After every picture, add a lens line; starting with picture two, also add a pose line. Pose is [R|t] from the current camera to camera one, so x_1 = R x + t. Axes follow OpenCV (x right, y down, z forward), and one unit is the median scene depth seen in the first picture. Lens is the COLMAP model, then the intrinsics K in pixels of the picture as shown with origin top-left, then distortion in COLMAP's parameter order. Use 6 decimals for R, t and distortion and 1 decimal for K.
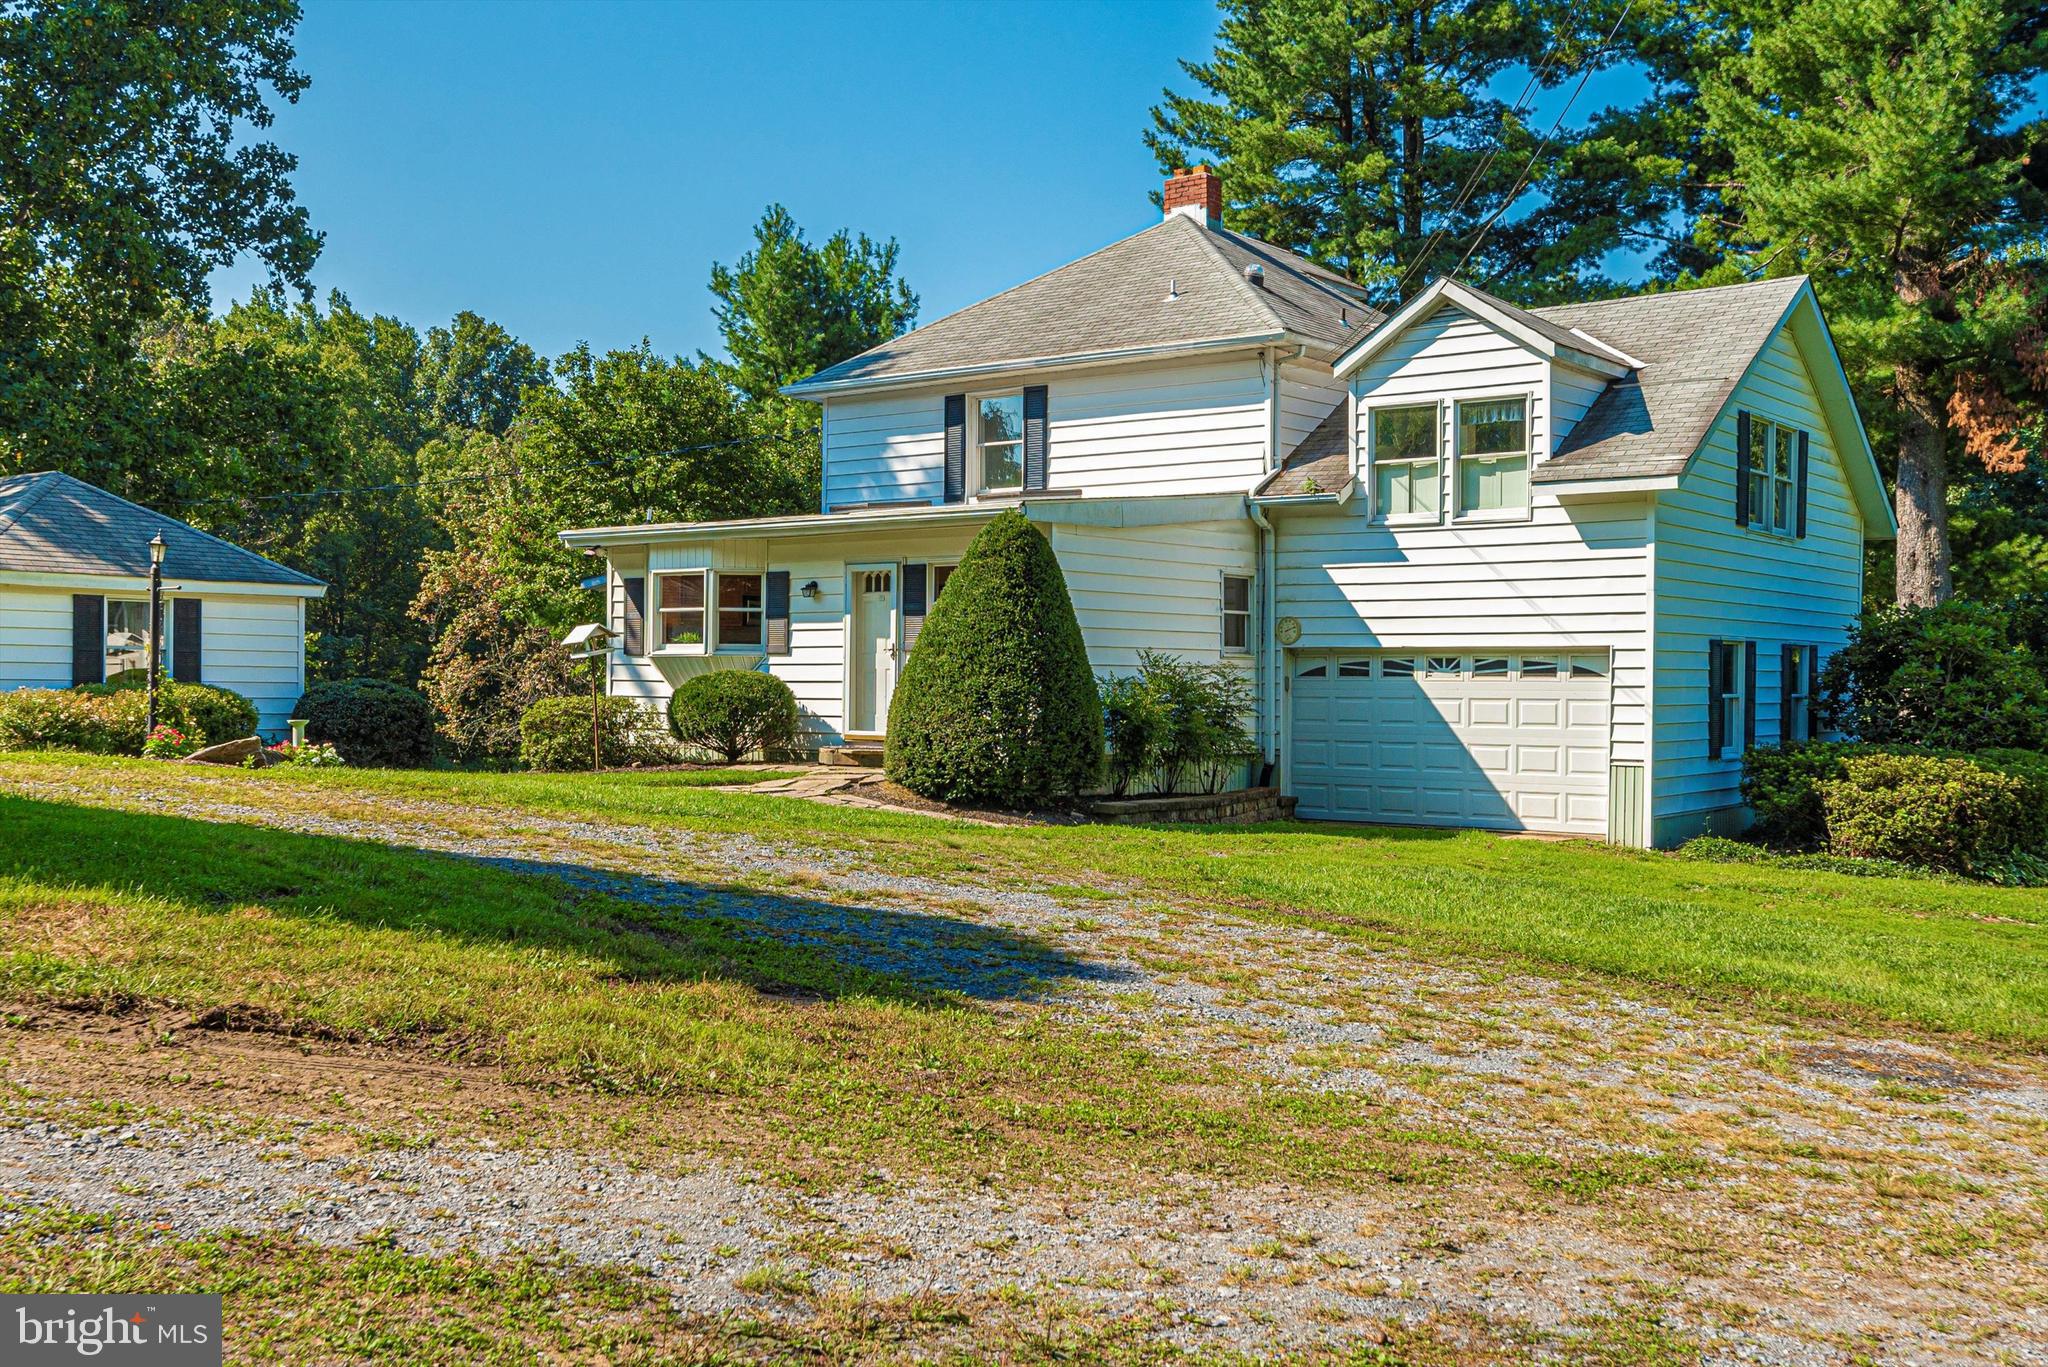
lens RADIAL K [[2017.1, 0, 1024.0], [0, 2017.1, 683.5], [0, 0, 1]] dist [-0.003071, -0.008035]
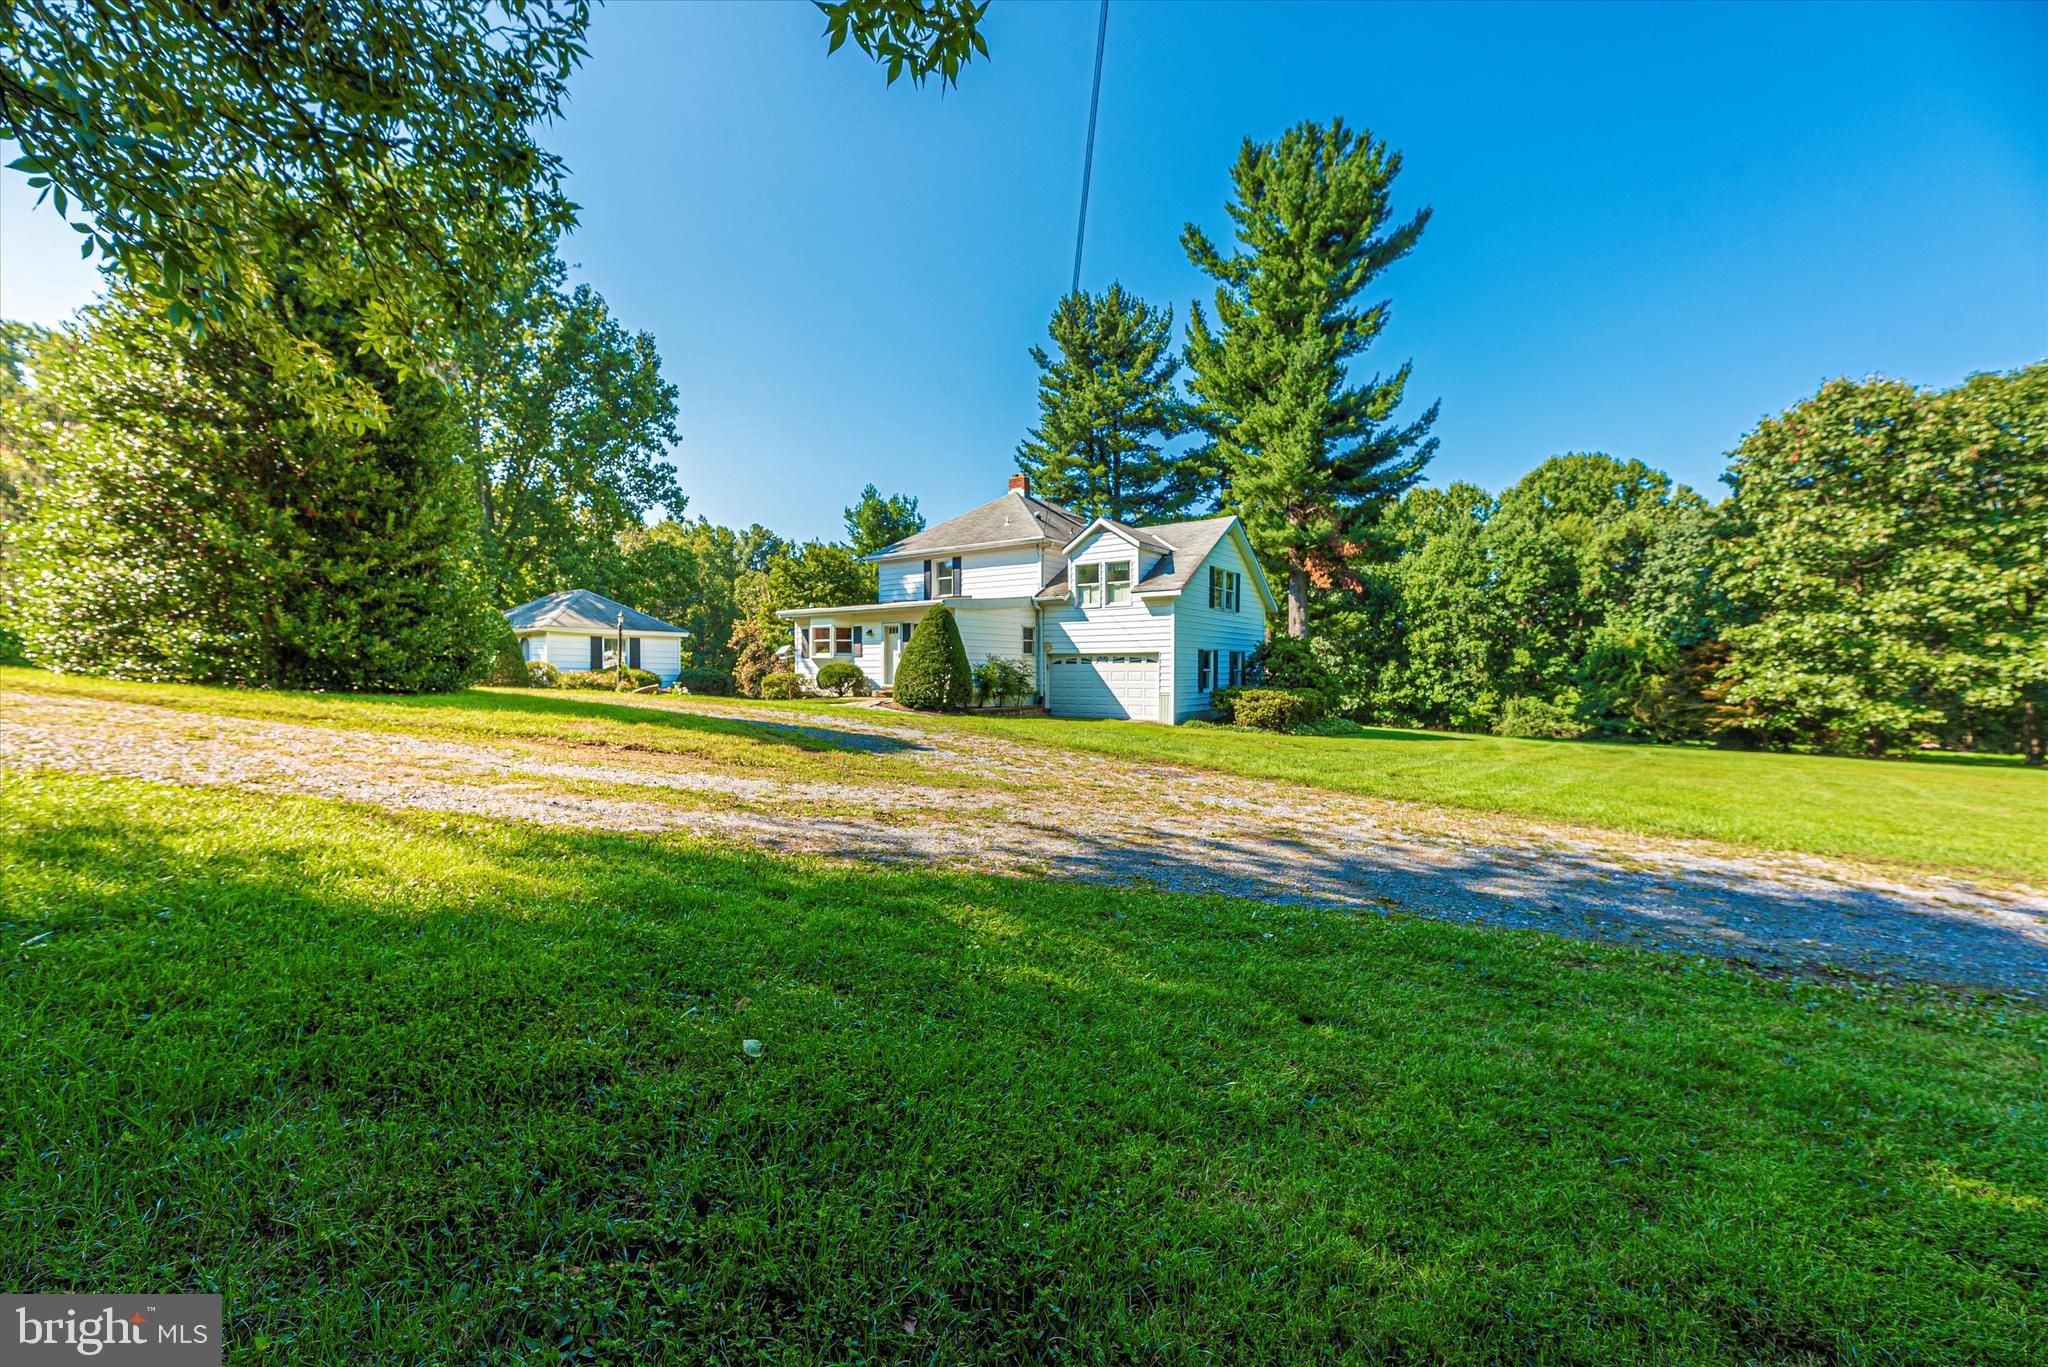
lens RADIAL K [[822.3, 0, 1024.0], [0, 822.3, 683.5], [0, 0, 1]] dist [-0.000272, 0.000039]
pose [[0.999104, -0.007460, 0.041656, 0.053064], [0.006996, 0.999912, 0.011283, 0.010125], [-0.041736, -0.010981, 0.999068, -0.106884]]
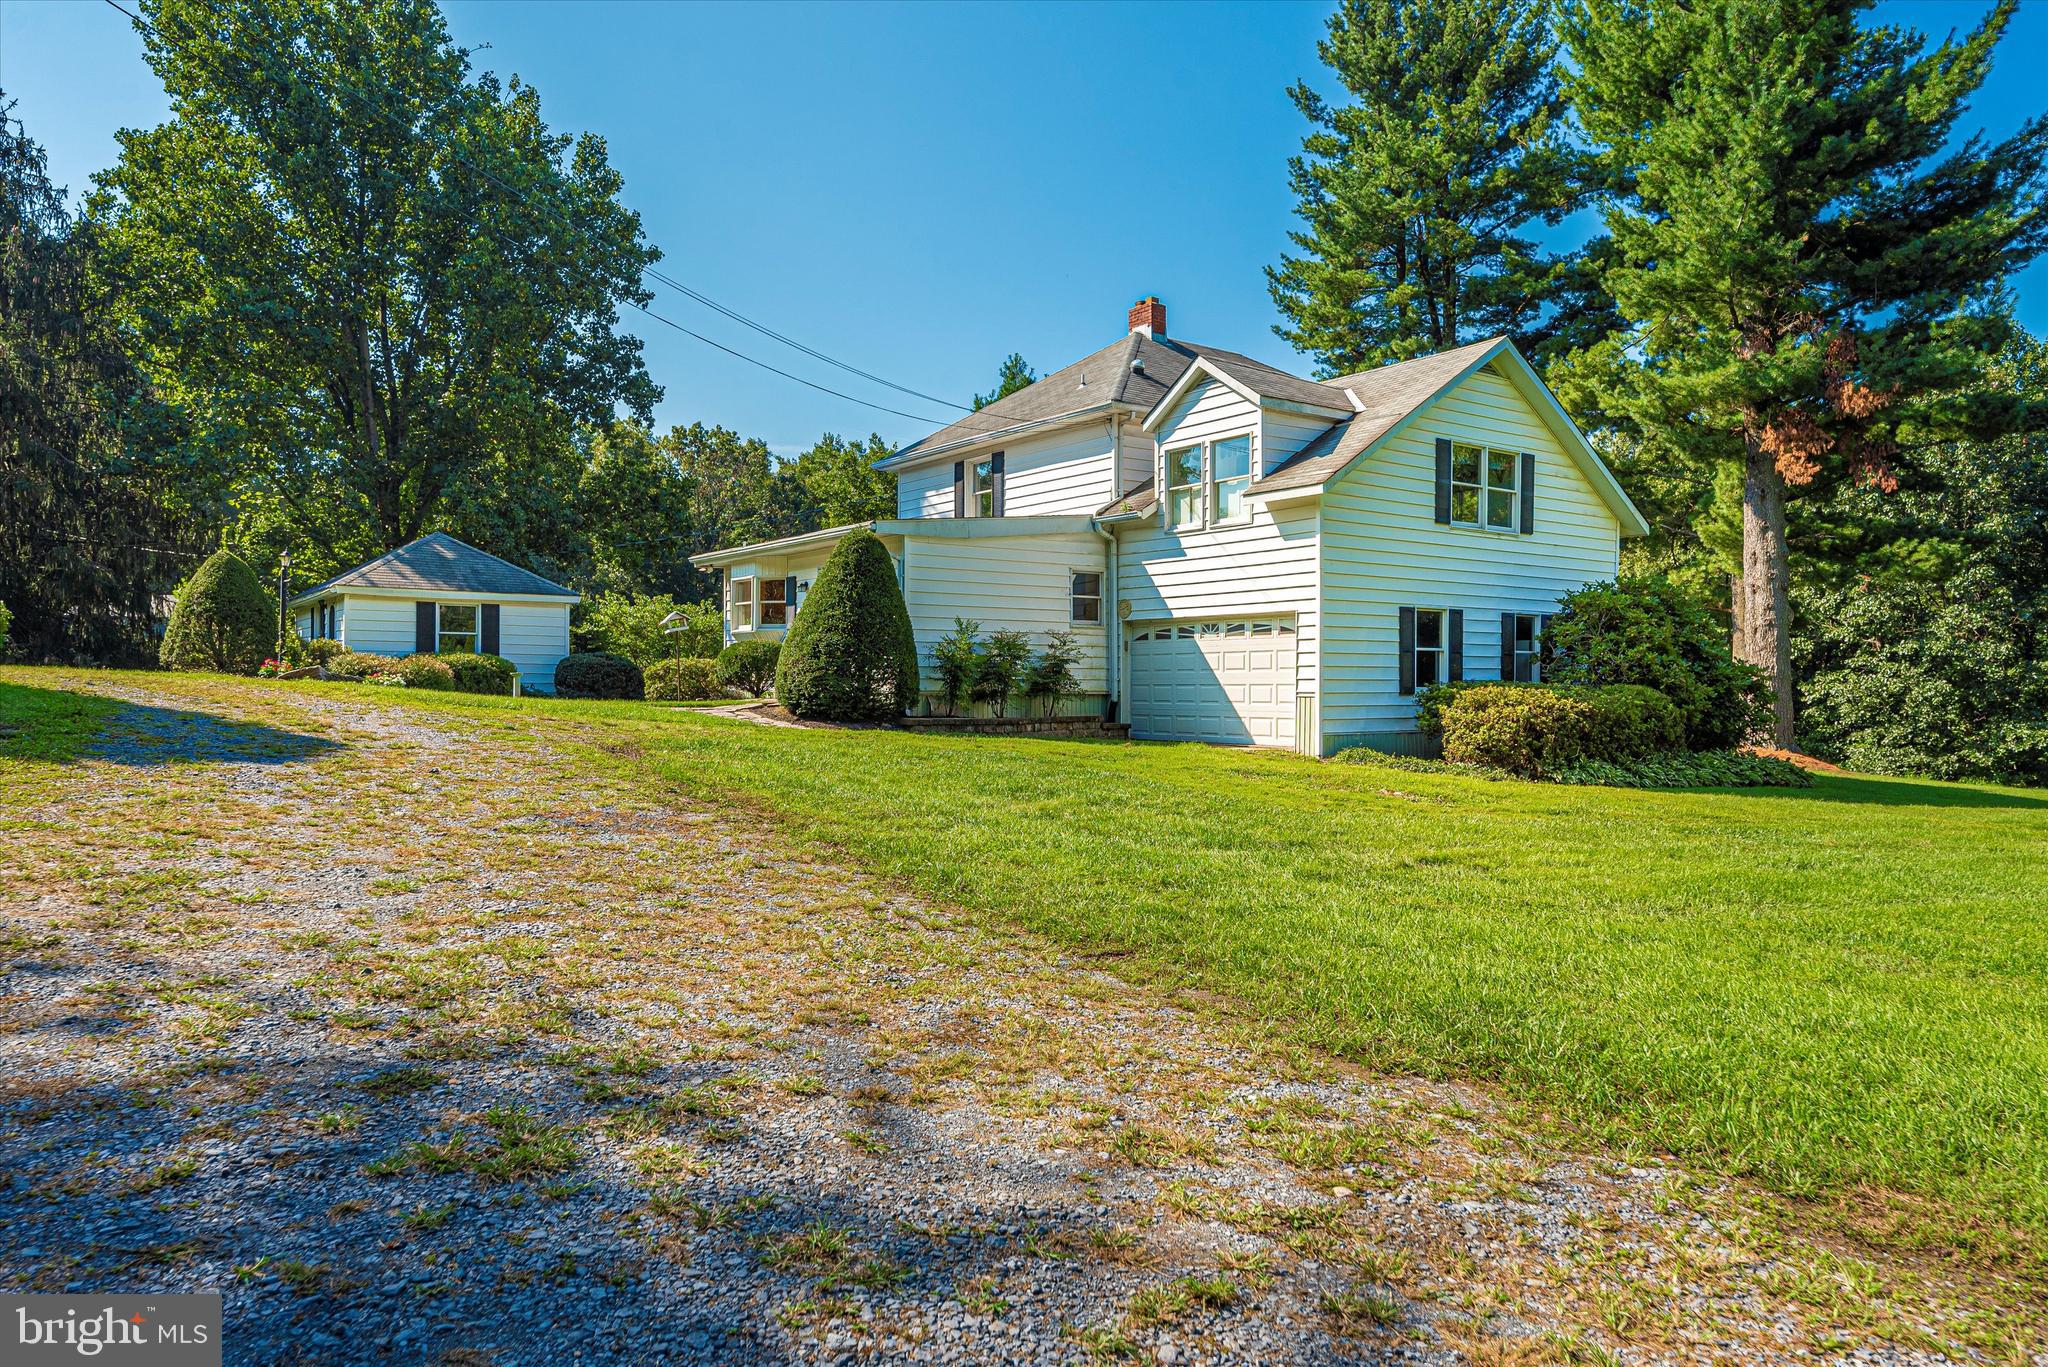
lens RADIAL K [[1356.3, 0, 1024.0], [0, 1356.3, 683.5], [0, 0, 1]] dist [-0.003977, -0.000714]
pose [[0.958763, -0.004792, -0.284167, 0.340981], [0.003231, 0.999977, -0.005960, 0.033184], [0.284189, 0.004796, 0.958756, 0.048065]]
